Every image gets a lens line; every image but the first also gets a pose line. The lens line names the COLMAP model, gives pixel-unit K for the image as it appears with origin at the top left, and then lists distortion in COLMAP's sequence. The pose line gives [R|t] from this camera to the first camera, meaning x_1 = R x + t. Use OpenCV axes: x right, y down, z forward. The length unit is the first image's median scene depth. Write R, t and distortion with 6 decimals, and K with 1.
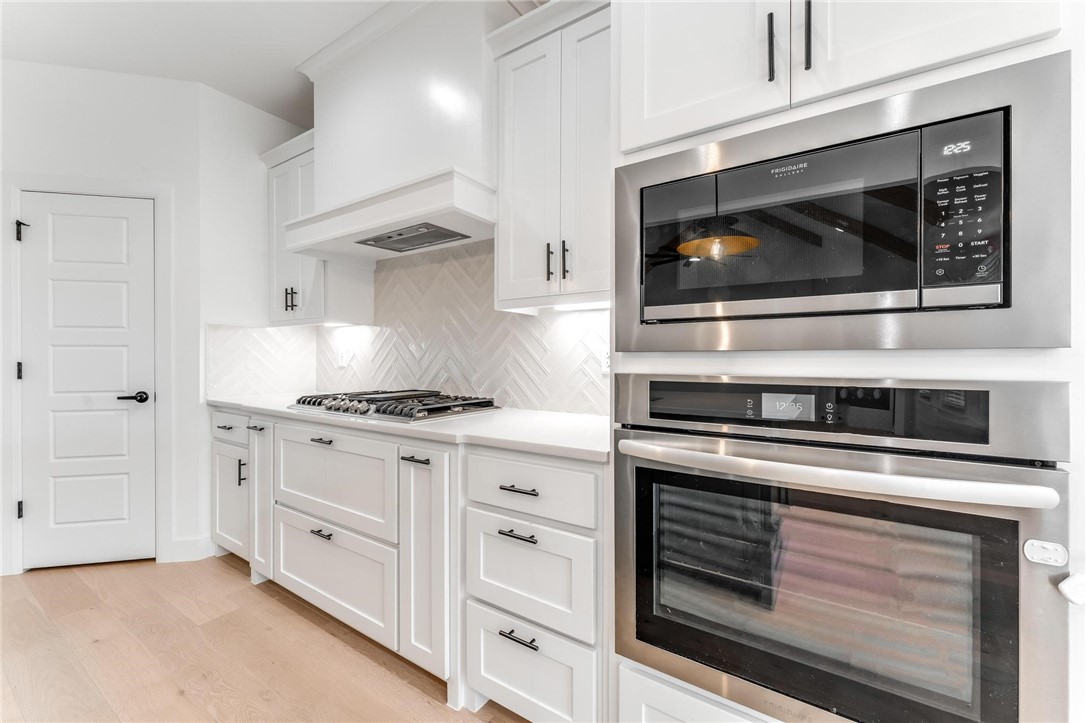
lens RADIAL K [[432.9, 0, 541.4], [0, 432.9, 357.6], [0, 0, 1]] dist [0.007979, 0.000034]
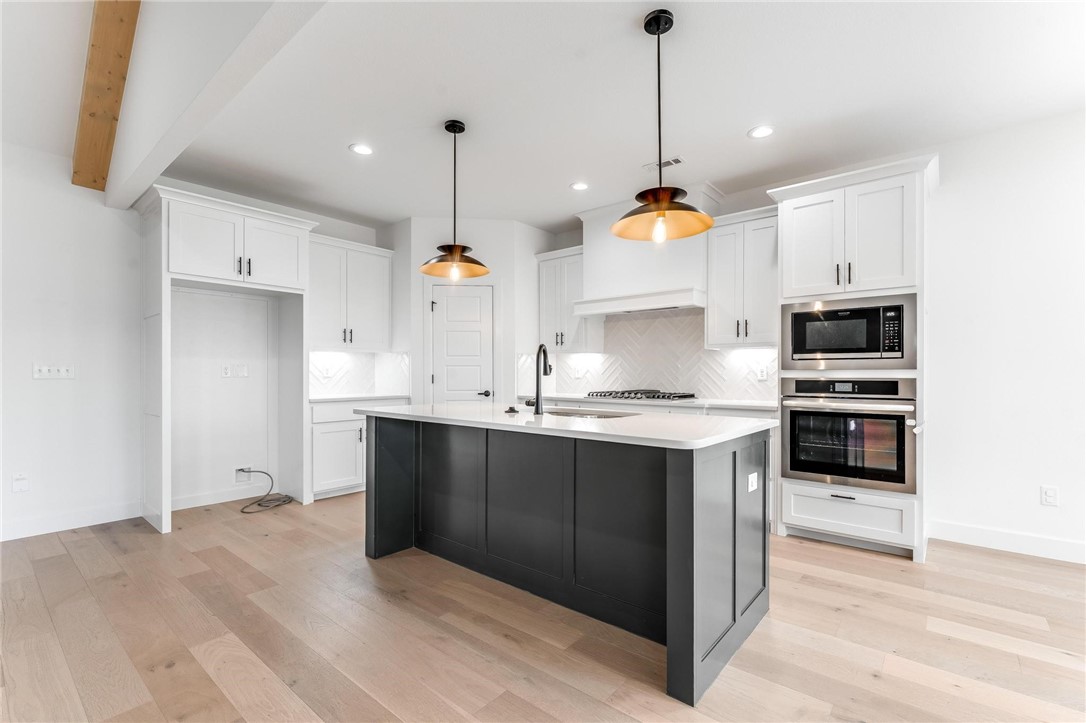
lens RADIAL K [[486.6, 0, 544.3], [0, 486.6, 371.6], [0, 0, 1]] dist [0.001864, 0.000256]
pose [[0.993456, -0.001301, -0.114208, -1.020272], [0.001228, 0.999999, -0.000707, -0.002294], [0.114209, 0.000562, 0.993457, -2.365727]]
